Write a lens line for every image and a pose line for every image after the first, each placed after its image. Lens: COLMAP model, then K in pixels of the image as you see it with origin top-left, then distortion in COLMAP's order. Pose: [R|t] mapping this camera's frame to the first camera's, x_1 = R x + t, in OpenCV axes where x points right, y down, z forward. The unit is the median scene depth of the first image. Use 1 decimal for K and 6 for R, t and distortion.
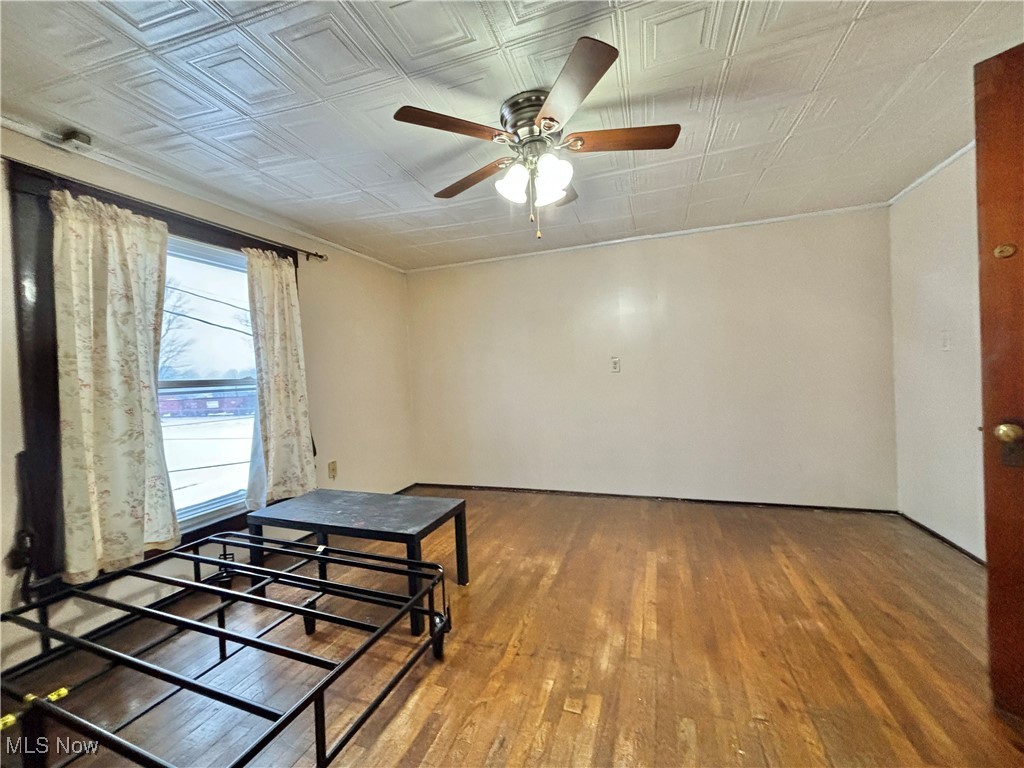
lens RADIAL K [[412.8, 0, 509.4], [0, 412.8, 383.2], [0, 0, 1]] dist [-0.000664, 0.003412]
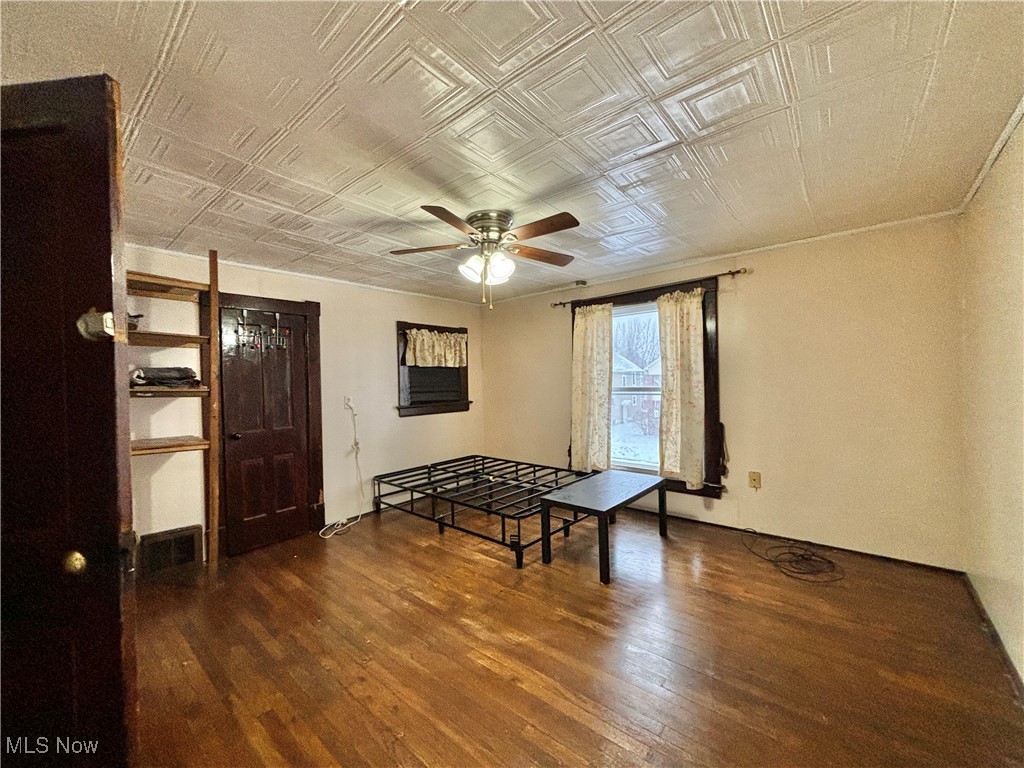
lens RADIAL K [[412.8, 0, 509.3], [0, 412.8, 382.8], [0, 0, 1]] dist [-0.000664, 0.003412]
pose [[-0.360531, 0.052712, -0.931256, 1.281650], [0.019202, 0.998610, 0.049091, -0.152001], [0.932549, -0.000183, -0.361042, 1.482012]]
